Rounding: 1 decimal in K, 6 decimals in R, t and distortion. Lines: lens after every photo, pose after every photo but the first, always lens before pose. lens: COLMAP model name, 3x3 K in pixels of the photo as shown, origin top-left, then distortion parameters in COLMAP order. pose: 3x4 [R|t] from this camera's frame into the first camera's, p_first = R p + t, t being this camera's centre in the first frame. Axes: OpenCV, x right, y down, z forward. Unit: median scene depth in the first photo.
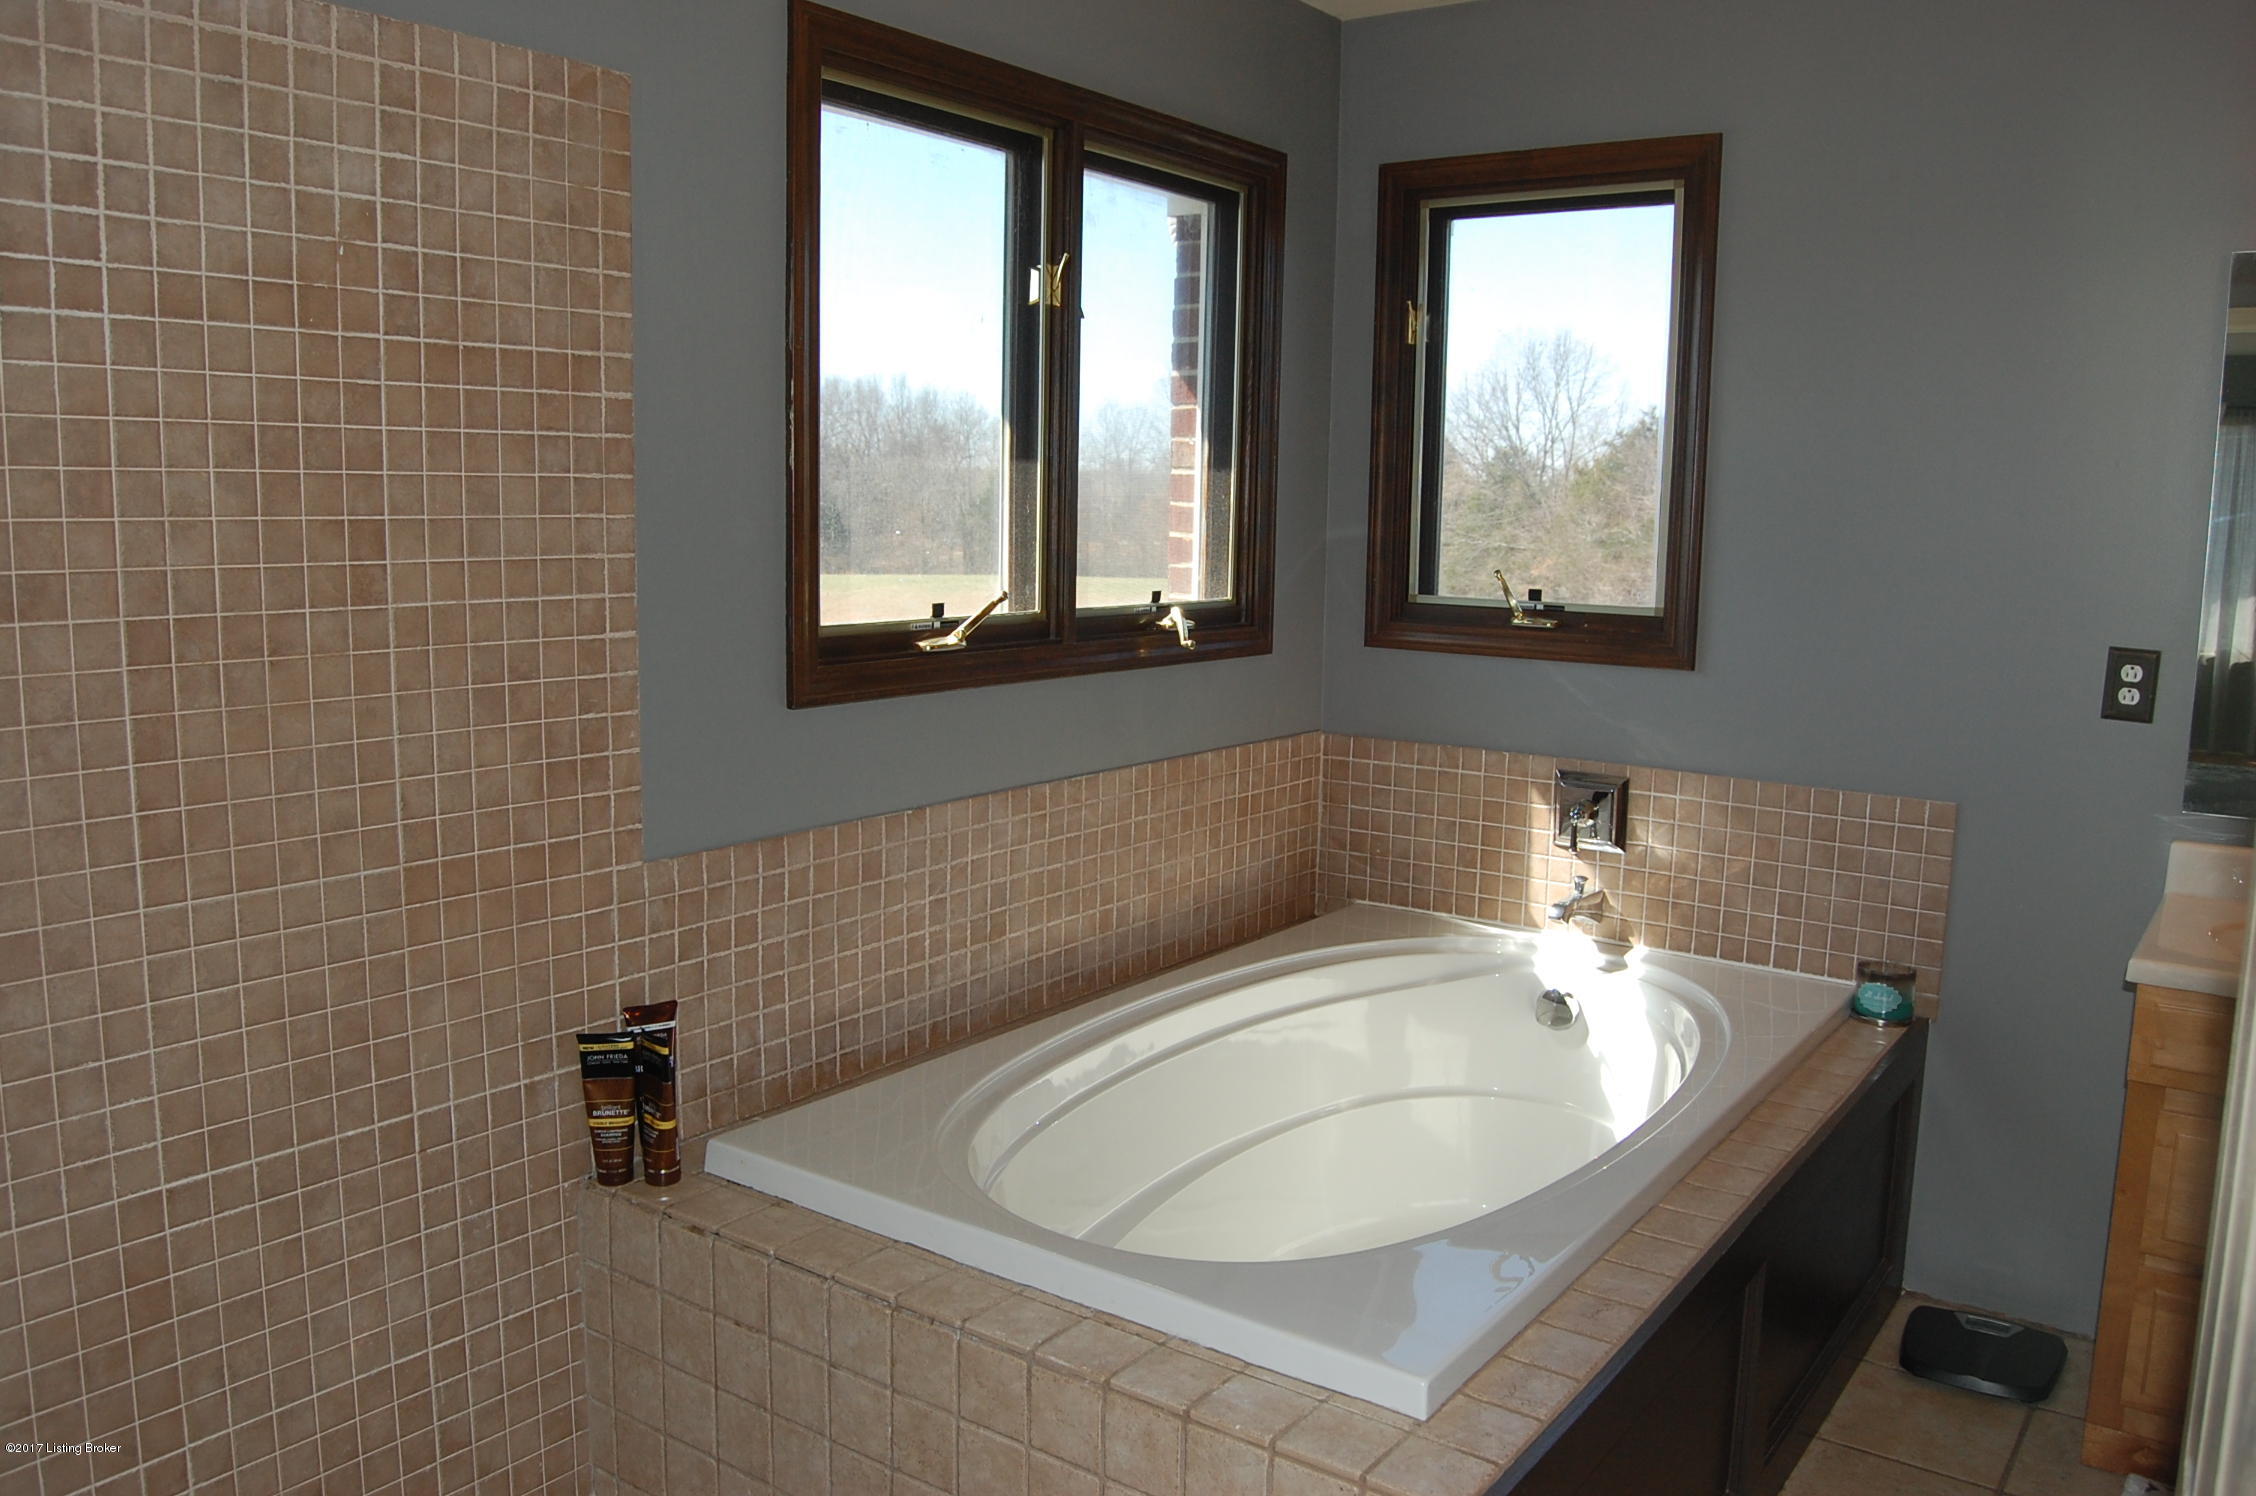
lens RADIAL K [[1770.0, 0, 1131.8], [0, 1770.0, 745.1], [0, 0, 1]] dist [-0.089409, 0.035683]
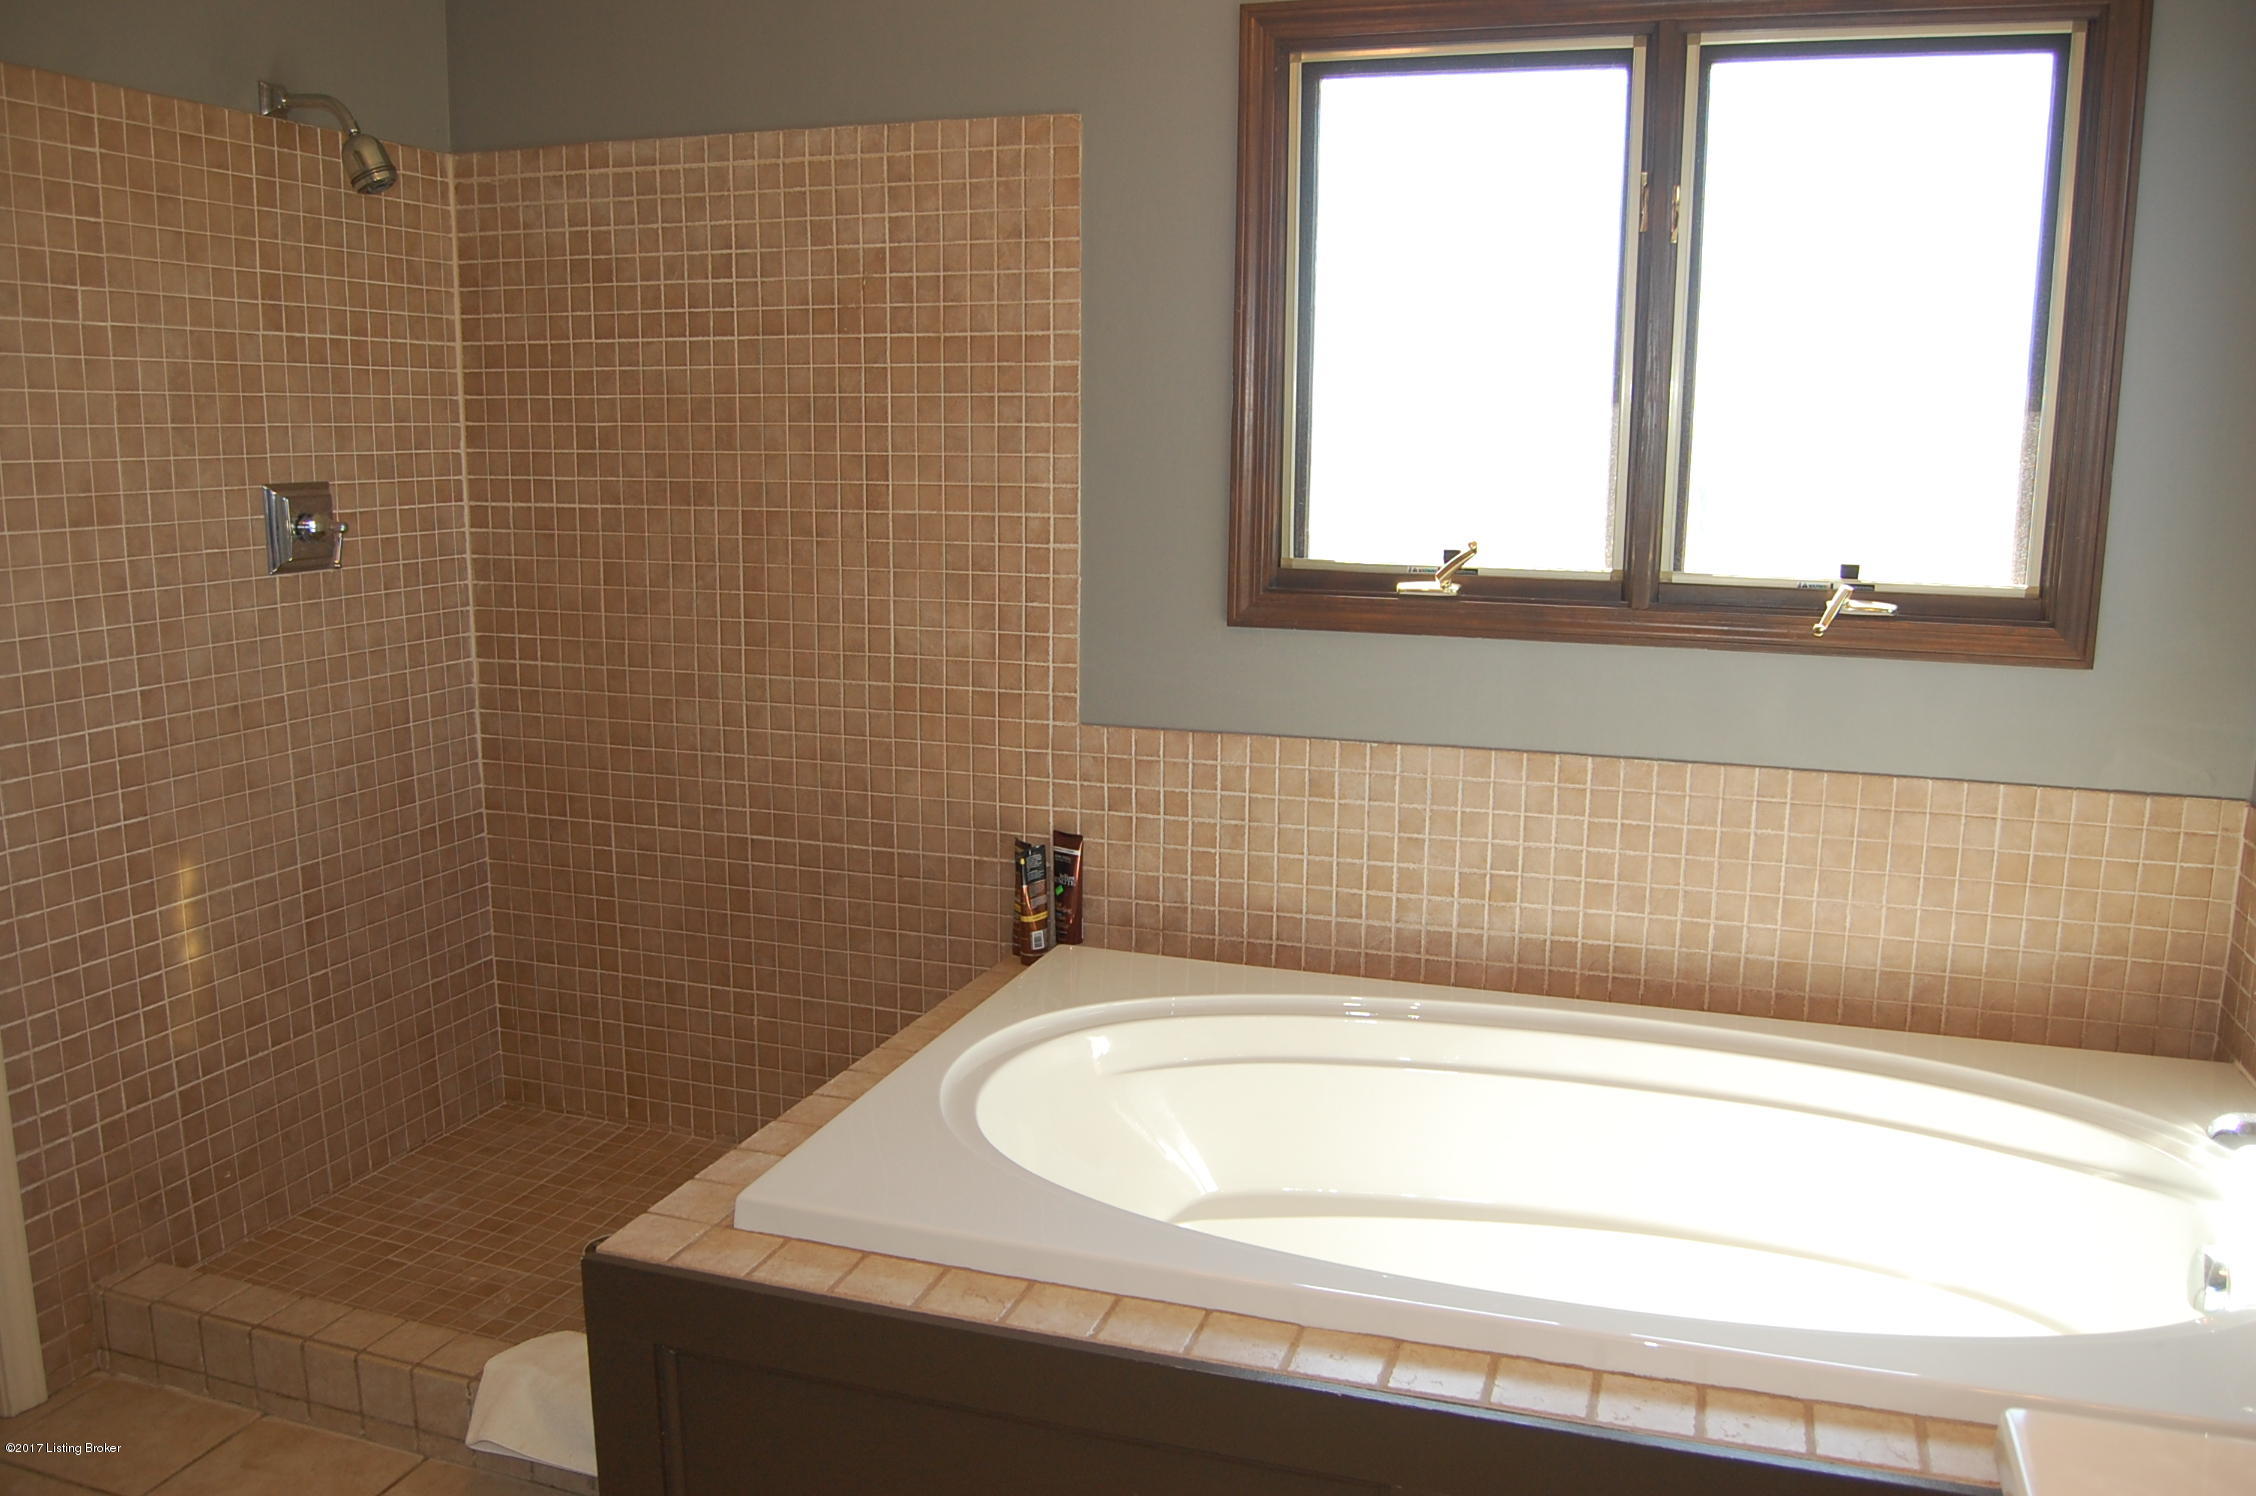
lens RADIAL K [[1770.0, 0, 1131.1], [0, 1770.0, 750.5], [0, 0, 1]] dist [-0.089409, 0.035683]
pose [[0.291123, 0.153670, -0.944263, 1.048056], [-0.137878, 0.983450, 0.117539, -0.078883], [0.946698, 0.095975, 0.307493, 0.692011]]
